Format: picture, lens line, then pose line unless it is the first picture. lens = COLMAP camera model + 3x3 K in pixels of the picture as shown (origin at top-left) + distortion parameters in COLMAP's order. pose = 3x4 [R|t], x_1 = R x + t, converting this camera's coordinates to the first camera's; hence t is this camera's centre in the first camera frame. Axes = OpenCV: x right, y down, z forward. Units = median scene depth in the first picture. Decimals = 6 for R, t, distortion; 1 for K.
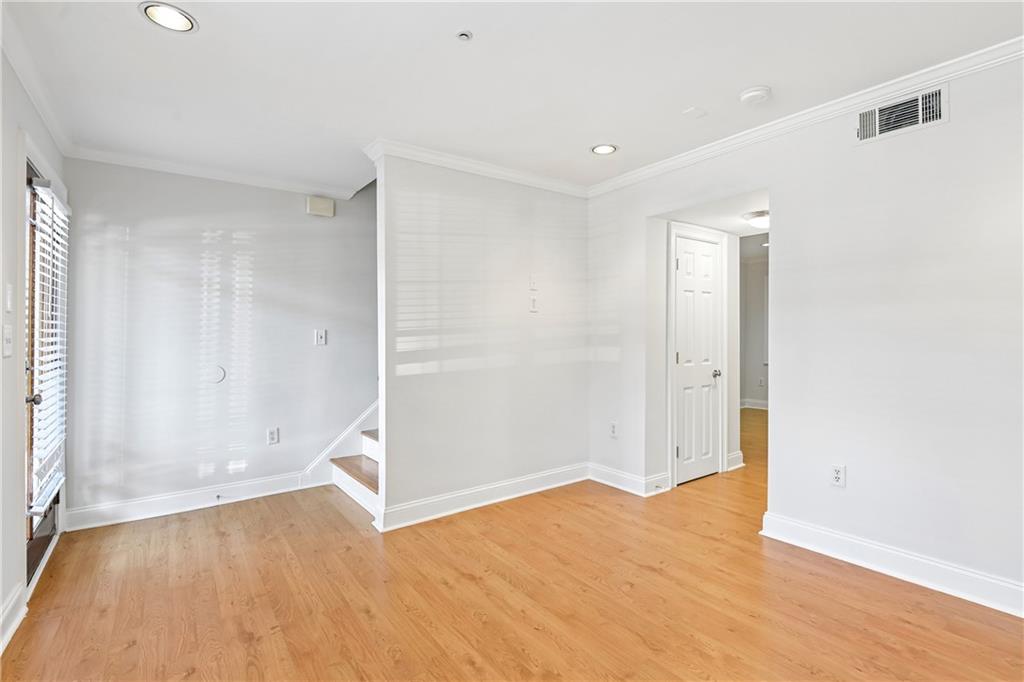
lens RADIAL K [[476.5, 0, 517.4], [0, 476.5, 336.5], [0, 0, 1]] dist [-0.010519, -0.003088]
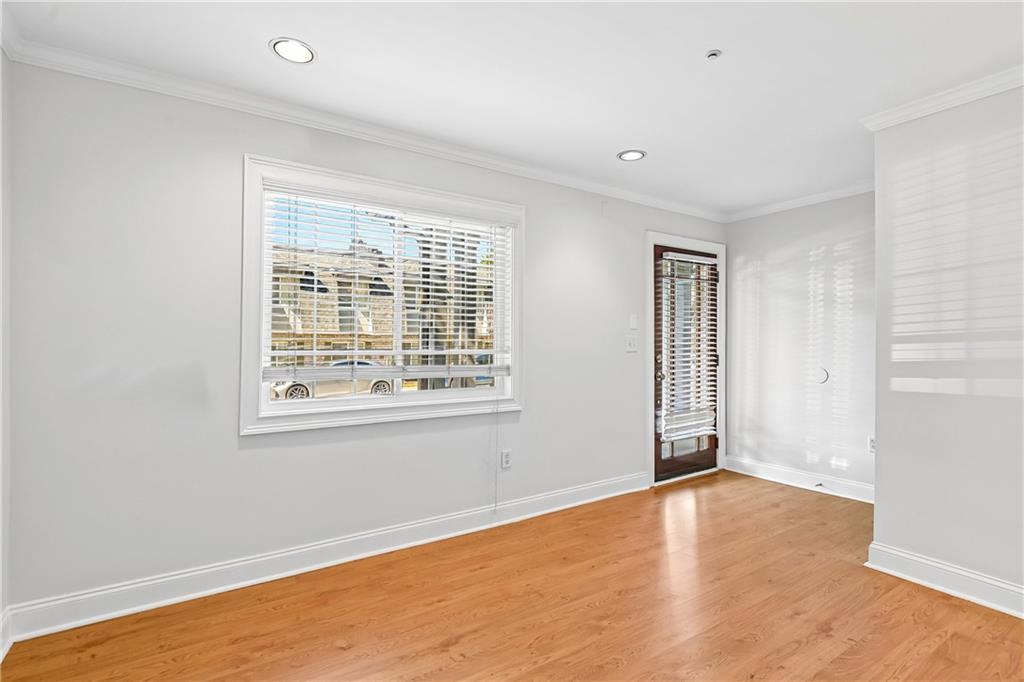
lens RADIAL K [[476.5, 0, 515.6], [0, 476.5, 341.2], [0, 0, 1]] dist [-0.010519, -0.003088]
pose [[-0.053893, 0.004371, -0.998537, 0.575581], [-0.000178, 0.999990, 0.004387, -0.007072], [0.998547, 0.000415, -0.053892, 0.370748]]
